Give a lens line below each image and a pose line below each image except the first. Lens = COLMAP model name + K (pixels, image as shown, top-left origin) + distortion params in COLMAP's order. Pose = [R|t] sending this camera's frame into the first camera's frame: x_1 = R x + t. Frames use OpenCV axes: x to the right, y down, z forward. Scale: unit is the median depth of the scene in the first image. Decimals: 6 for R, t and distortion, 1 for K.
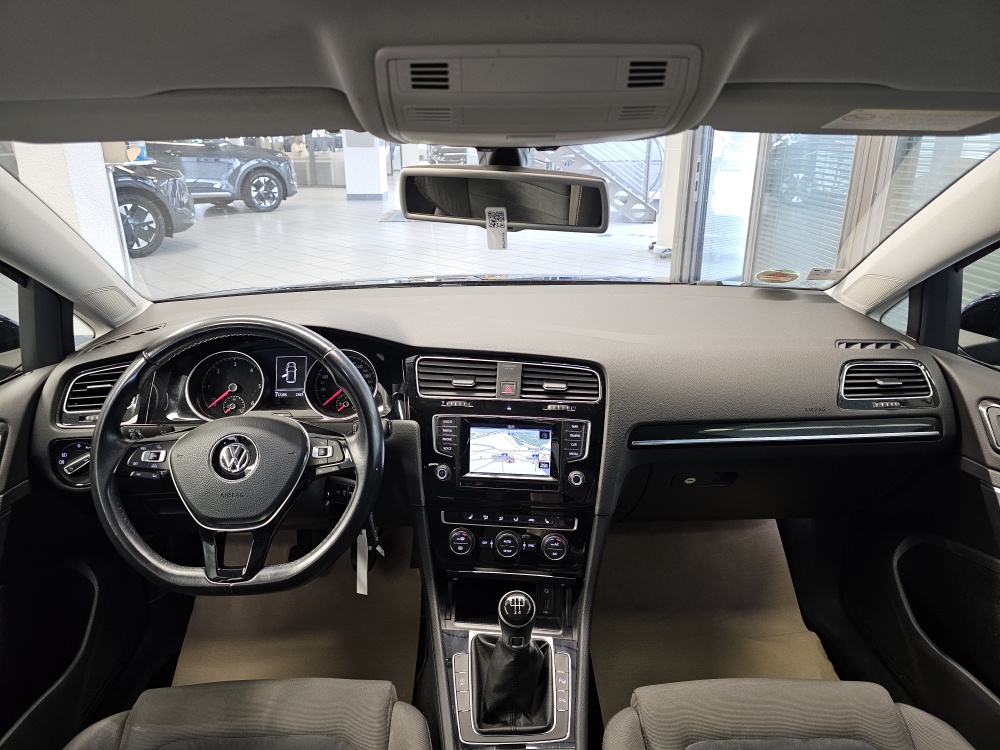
lens RADIAL K [[675.3, 0, 496.8], [0, 675.3, 359.4], [0, 0, 1]] dist [0.051543, -0.054495]
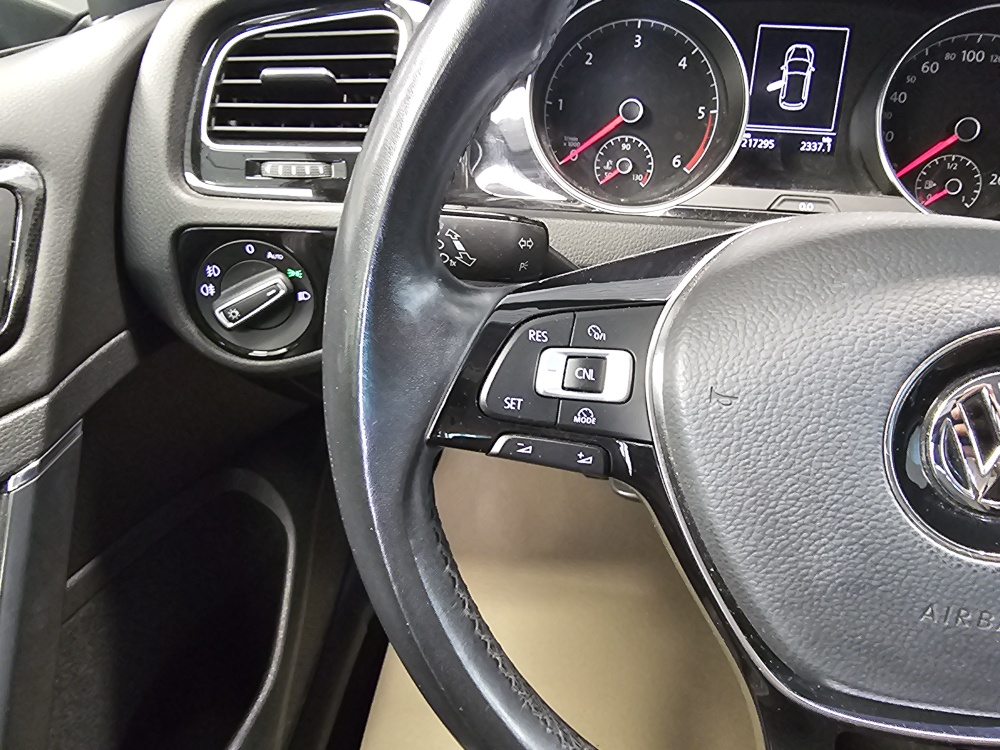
lens RADIAL K [[687.9, 0, 494.5], [0, 687.9, 363.9], [0, 0, 1]] dist [0.007847, -0.010499]
pose [[0.981987, 0.122668, -0.143717, -0.421640], [-0.068575, 0.940121, 0.333870, 0.054389], [0.176067, -0.318001, 0.931599, 0.660675]]
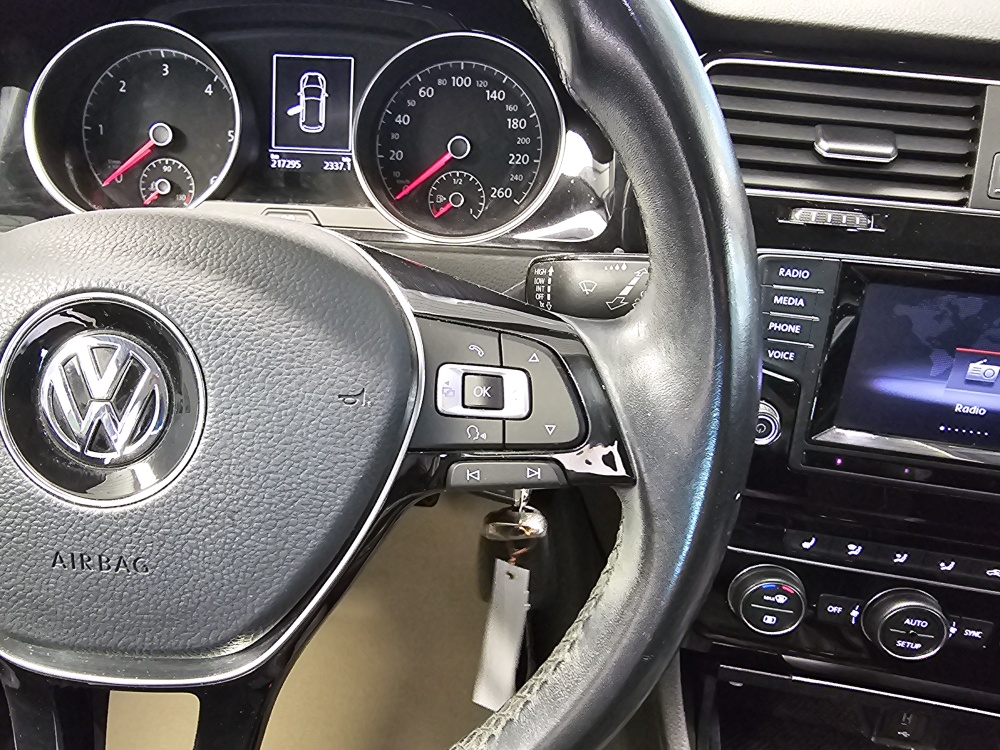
lens RADIAL K [[687.9, 0, 433.8], [0, 687.9, 375.9], [0, 0, 1]] dist [0.007847, -0.010499]
pose [[0.994602, 0.078683, -0.067642, -0.219477], [-0.056114, 0.956224, 0.287207, 0.055137], [0.087279, -0.281861, 0.955477, 0.663867]]
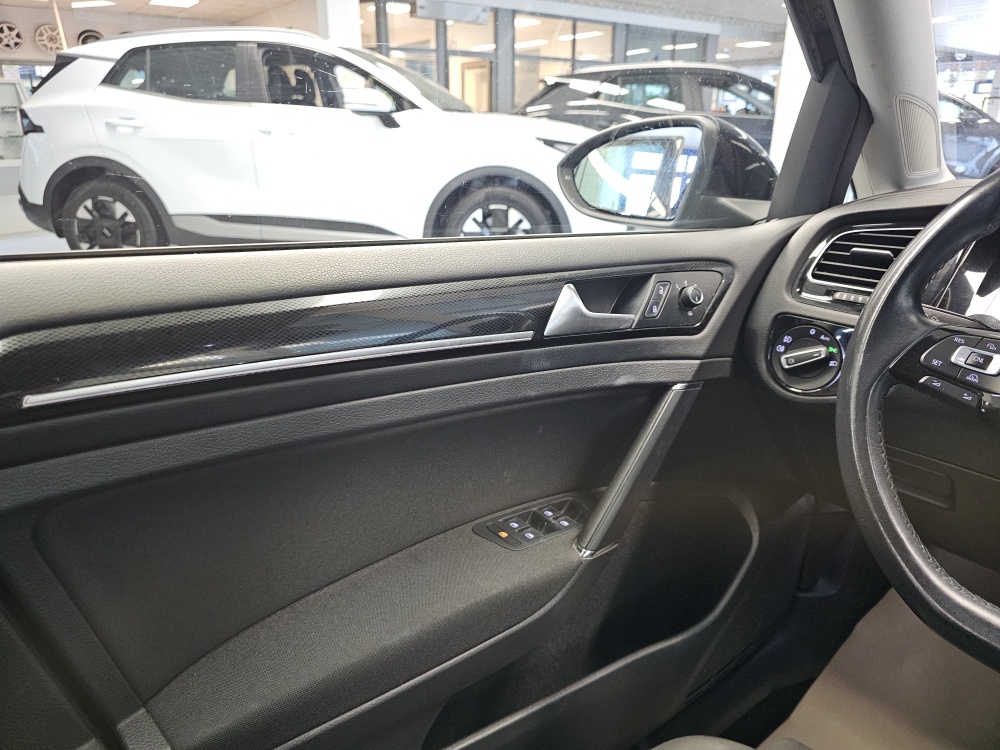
lens RADIAL K [[675.3, 0, 496.9], [0, 675.3, 366.2], [0, 0, 1]] dist [0.051543, -0.054495]
pose [[0.586789, 0.275071, -0.761587, -0.276797], [-0.262218, 0.954403, 0.142679, 0.141211], [0.766107, 0.115979, 0.632162, 0.351928]]
